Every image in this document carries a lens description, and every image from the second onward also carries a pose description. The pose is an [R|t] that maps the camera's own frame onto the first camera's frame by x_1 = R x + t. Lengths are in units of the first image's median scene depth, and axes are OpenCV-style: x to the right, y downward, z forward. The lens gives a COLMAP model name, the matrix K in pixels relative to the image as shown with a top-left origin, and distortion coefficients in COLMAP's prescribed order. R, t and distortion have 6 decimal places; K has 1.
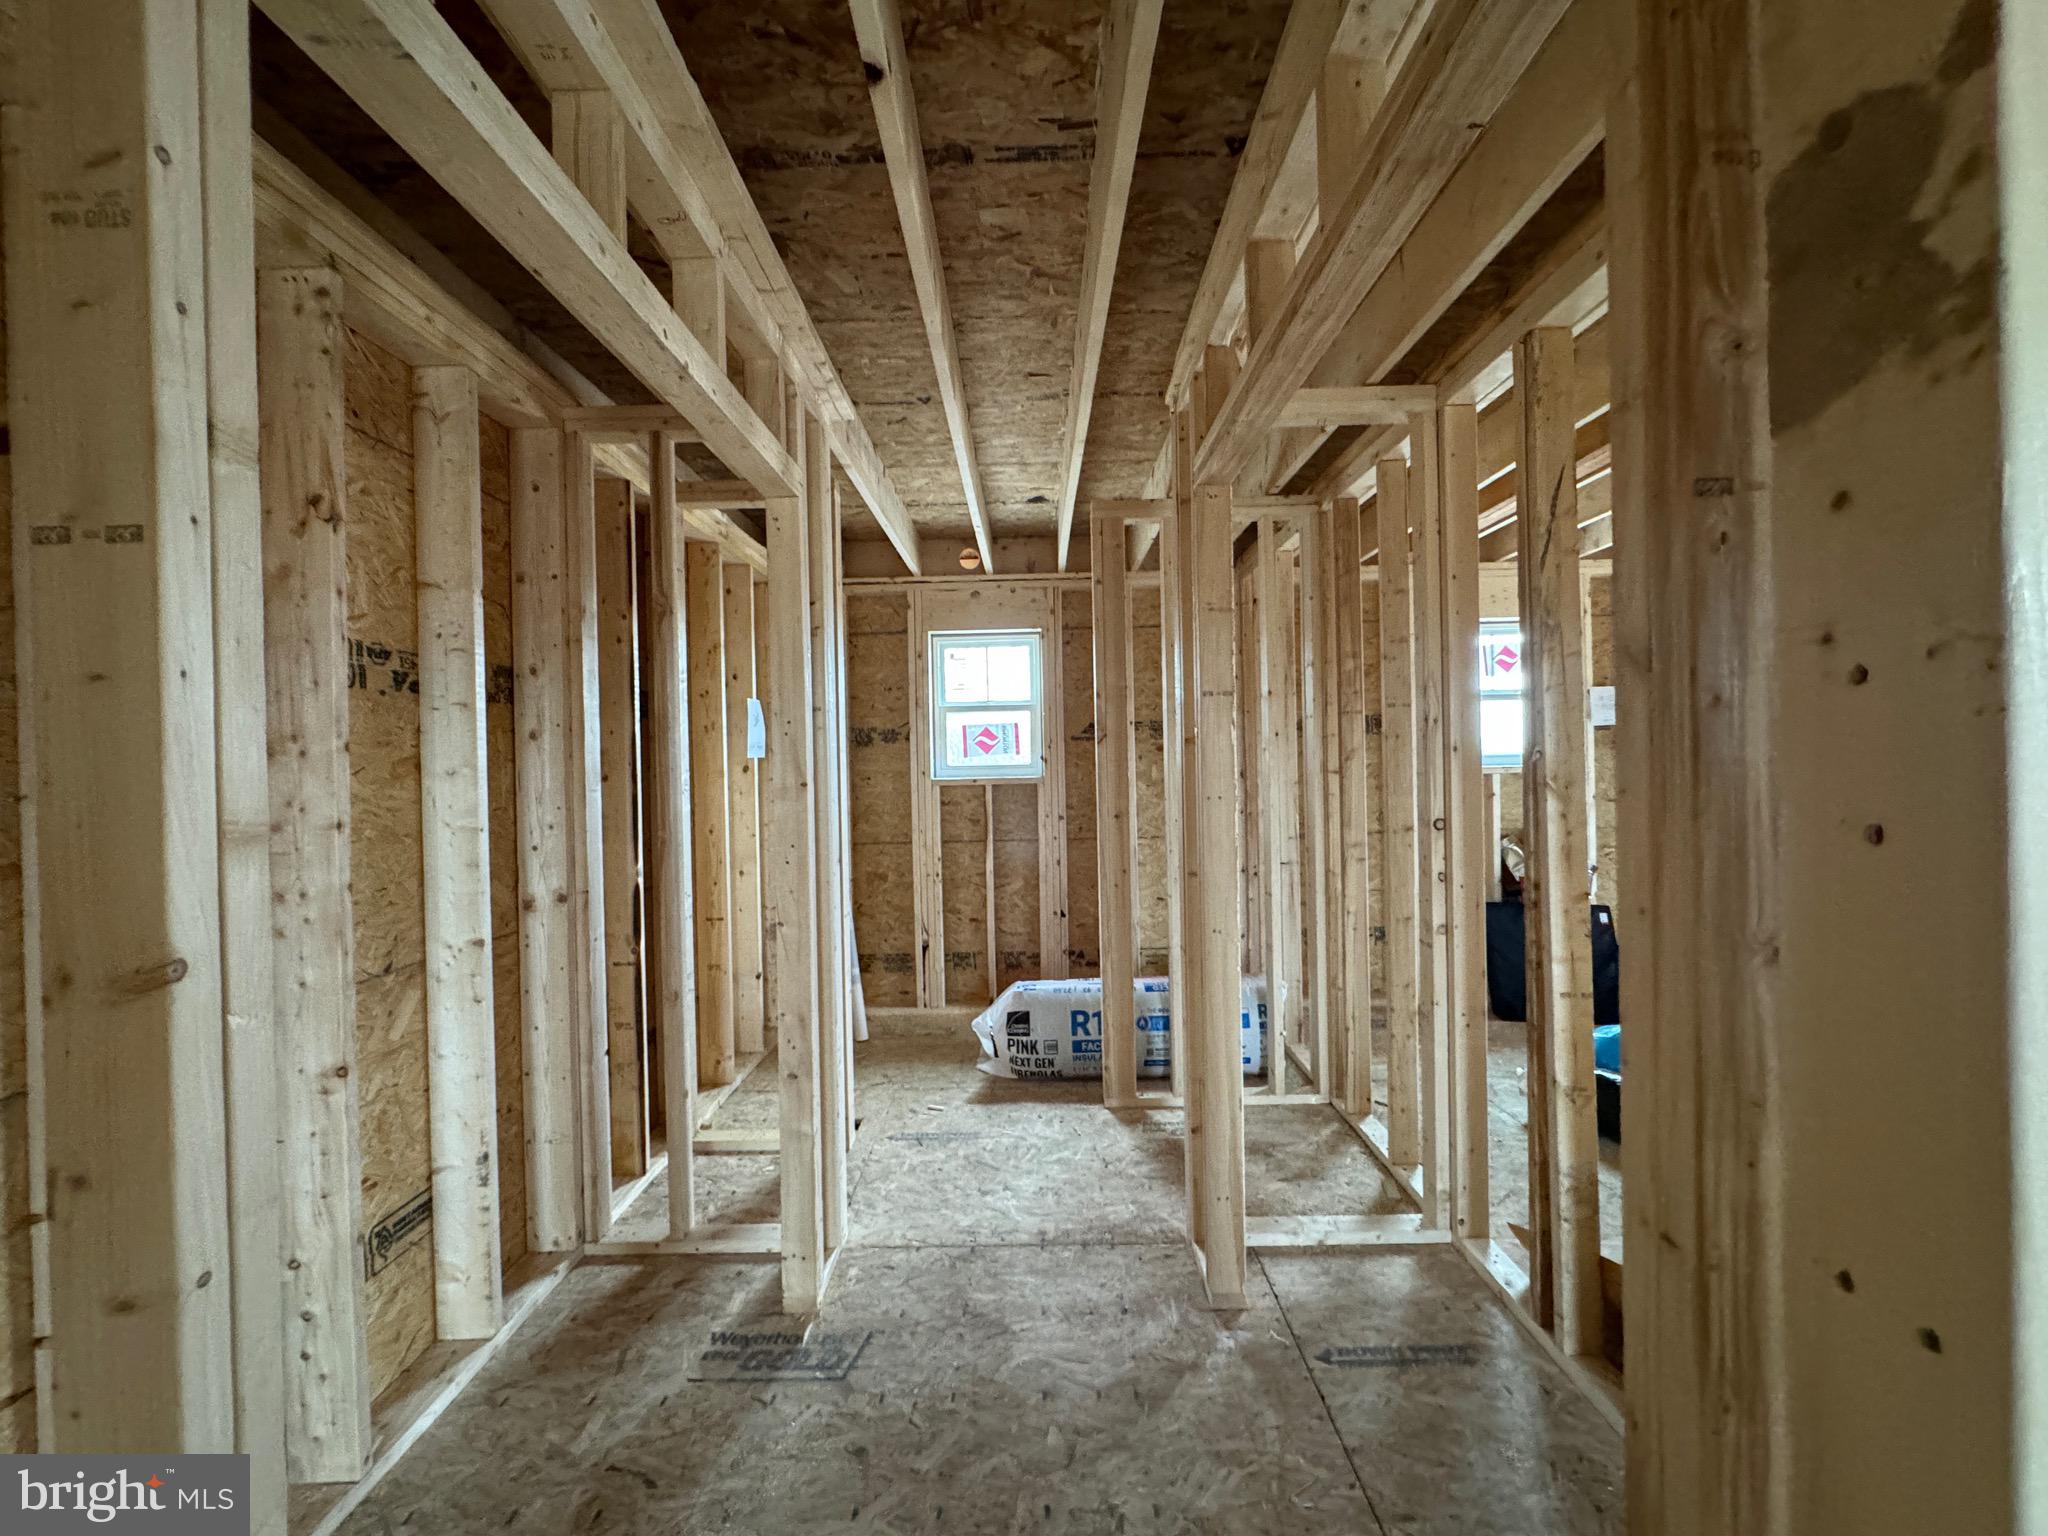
lens RADIAL K [[841.3, 0, 1024.0], [0, 841.3, 768.0], [0, 0, 1]] dist [-0.000986, -0.000289]
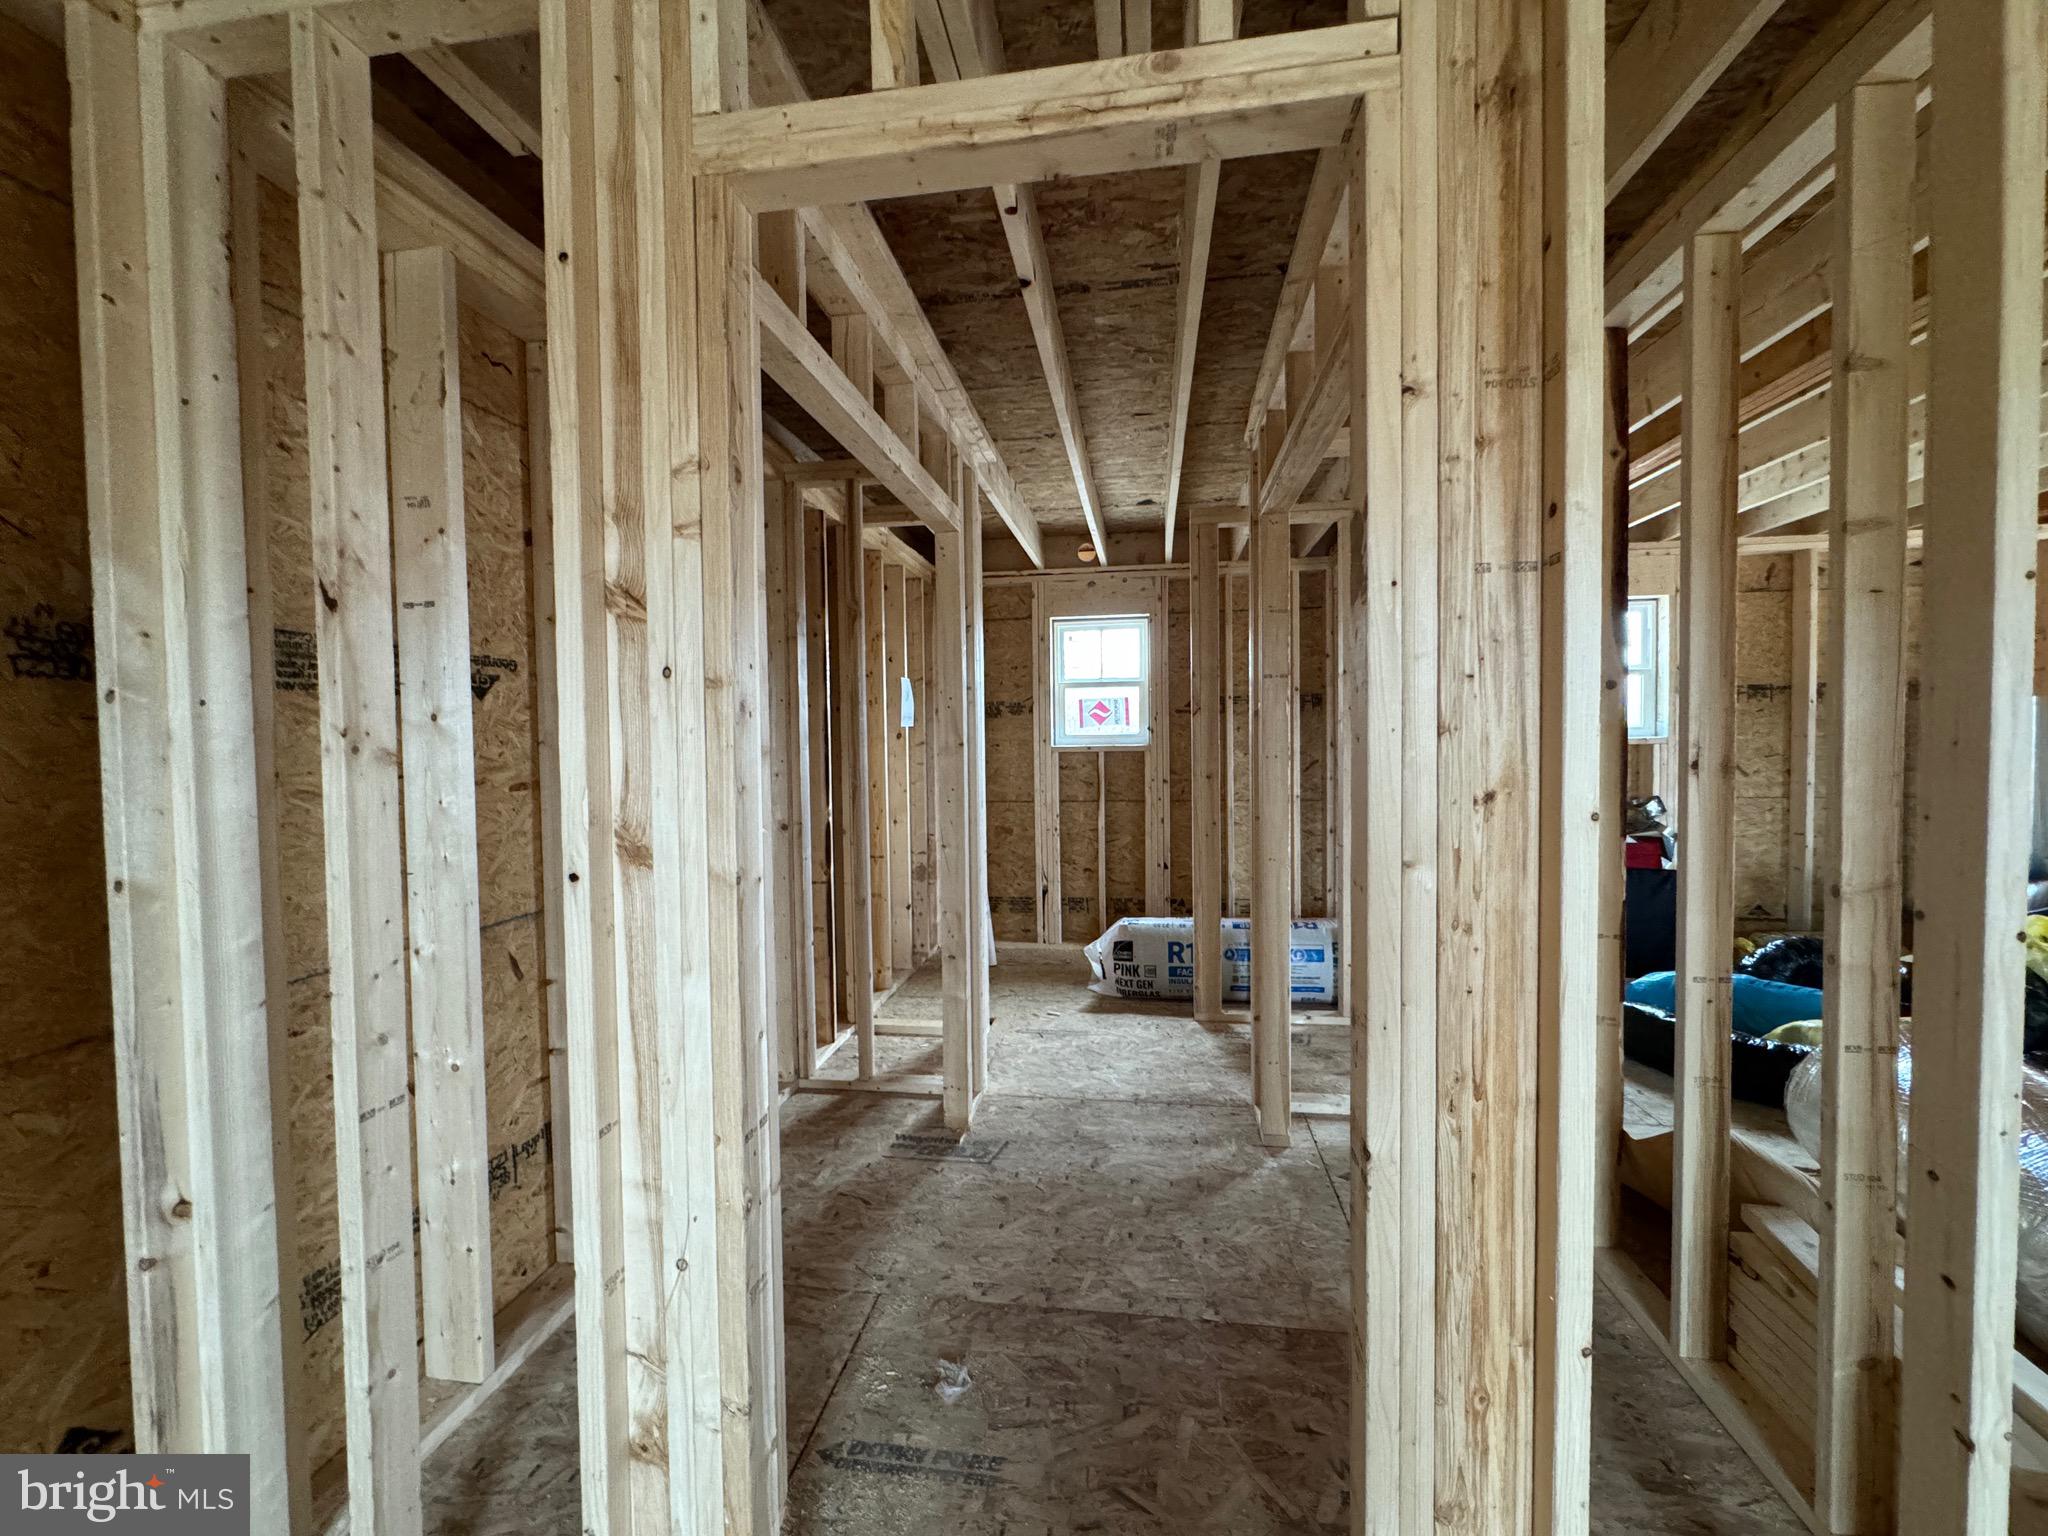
lens RADIAL K [[841.3, 0, 1024.0], [0, 841.3, 768.0], [0, 0, 1]] dist [-0.000986, -0.000289]
pose [[0.990392, 0.012148, -0.137753, 0.017250], [-0.007733, 0.999440, 0.032541, 0.008431], [0.138071, -0.031163, 0.989932, -0.215983]]
